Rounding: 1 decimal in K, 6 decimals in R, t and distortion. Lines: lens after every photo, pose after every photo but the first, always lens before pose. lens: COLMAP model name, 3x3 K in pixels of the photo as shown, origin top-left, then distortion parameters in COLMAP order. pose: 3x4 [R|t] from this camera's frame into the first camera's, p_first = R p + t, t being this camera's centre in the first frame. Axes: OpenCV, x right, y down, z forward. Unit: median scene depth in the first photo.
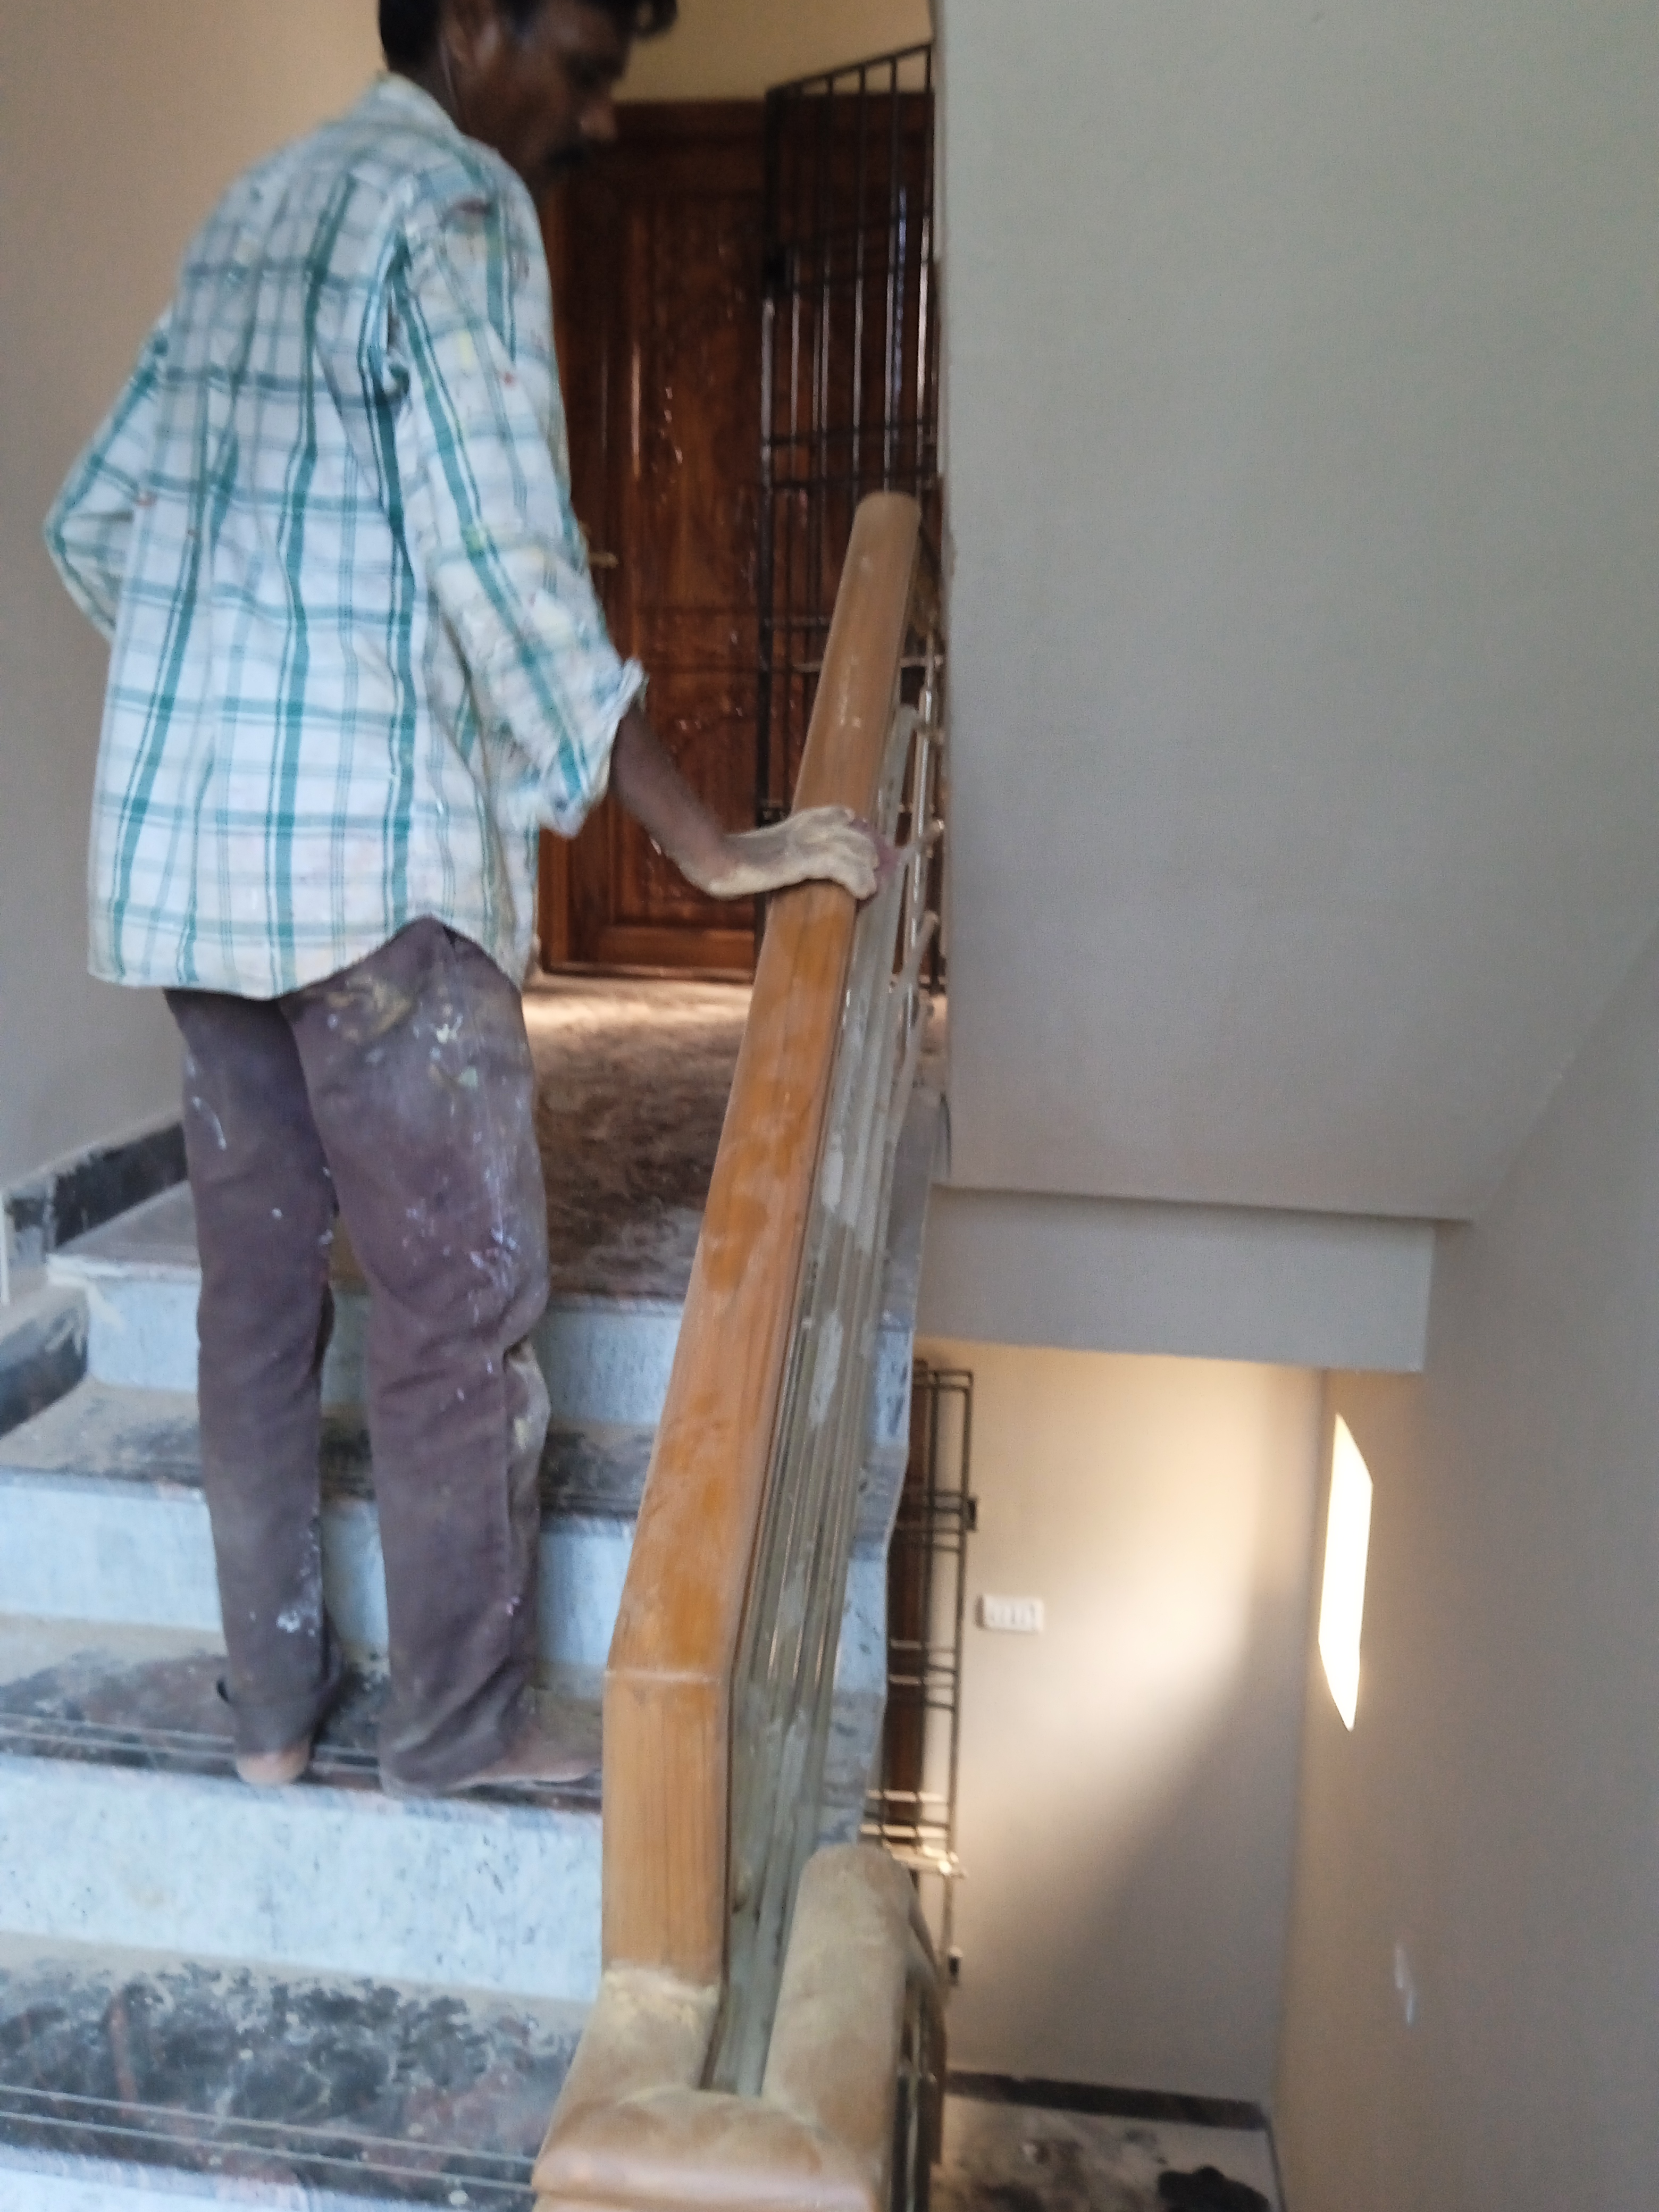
lens RADIAL K [[1903.8, 0, 814.4], [0, 1903.8, 1109.3], [0, 0, 1]] dist [0.118774, -0.203938]
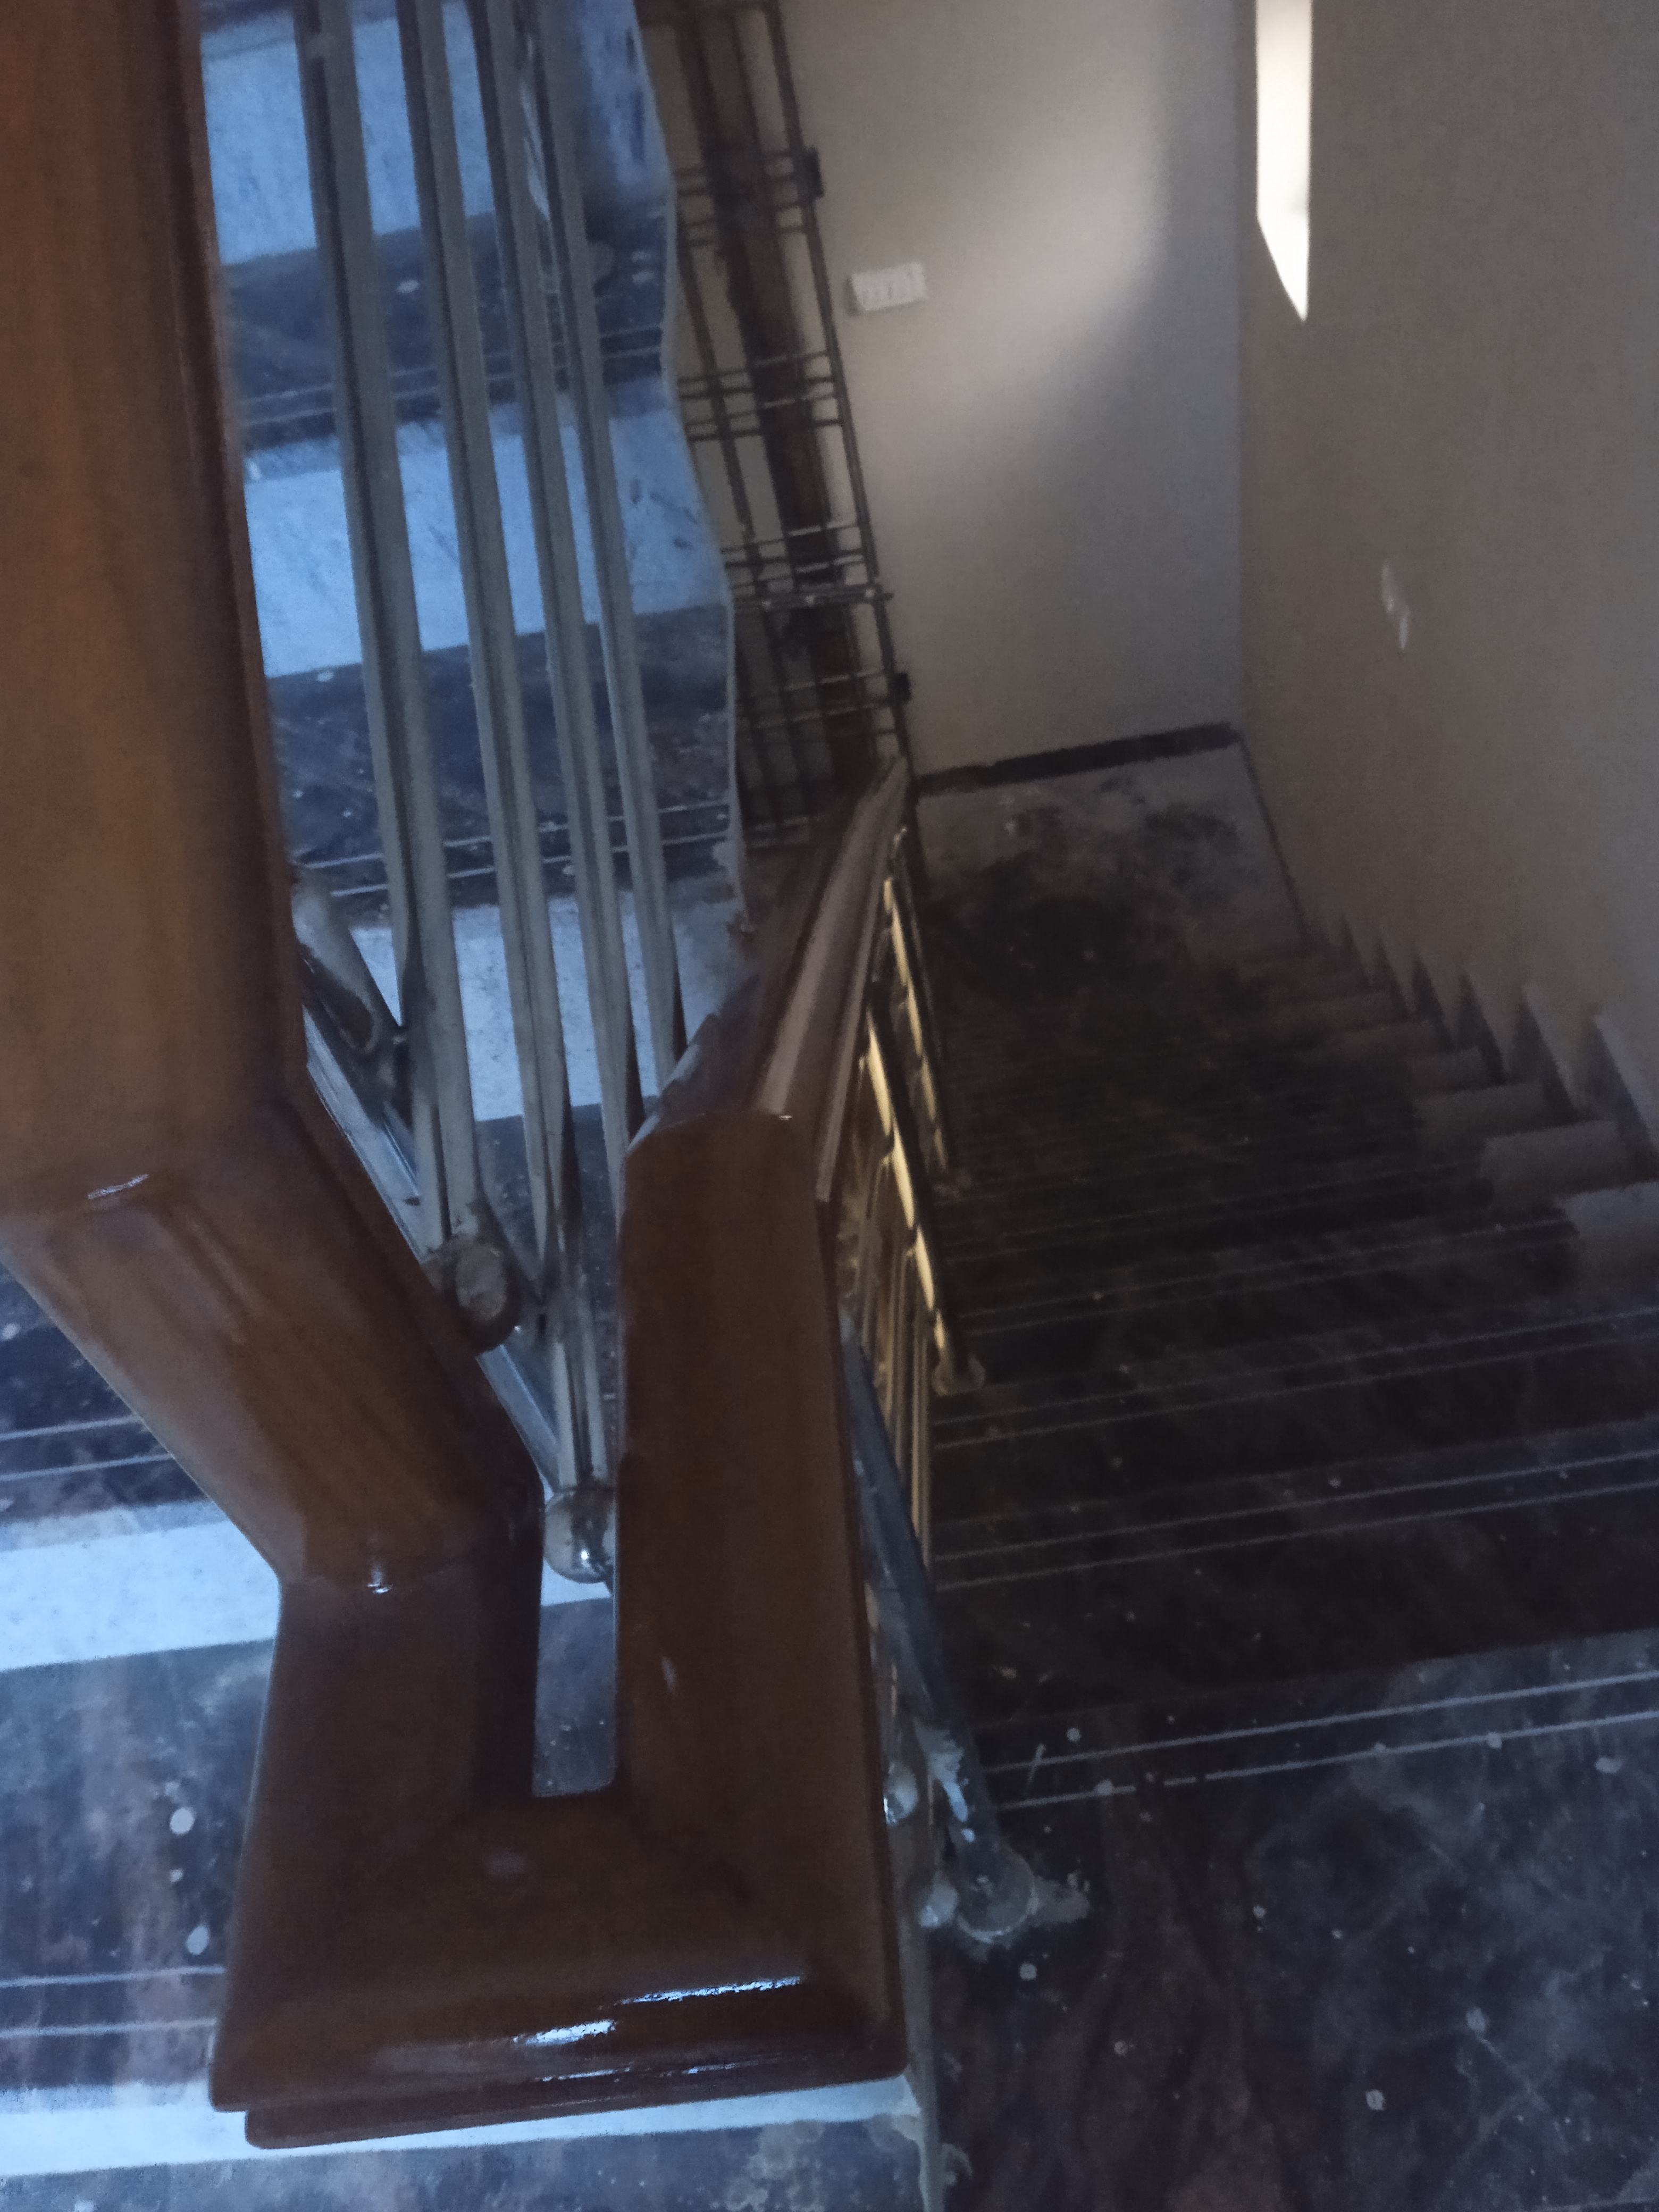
lens RADIAL K [[1903.8, 0, 814.4], [0, 1903.8, 1109.3], [0, 0, 1]] dist [0.118774, -0.203938]
pose [[0.964706, -0.259326, -0.045742, 0.019906], [0.231892, 0.754312, 0.614199, 0.013831], [-0.124774, -0.603128, 0.787825, 0.143216]]
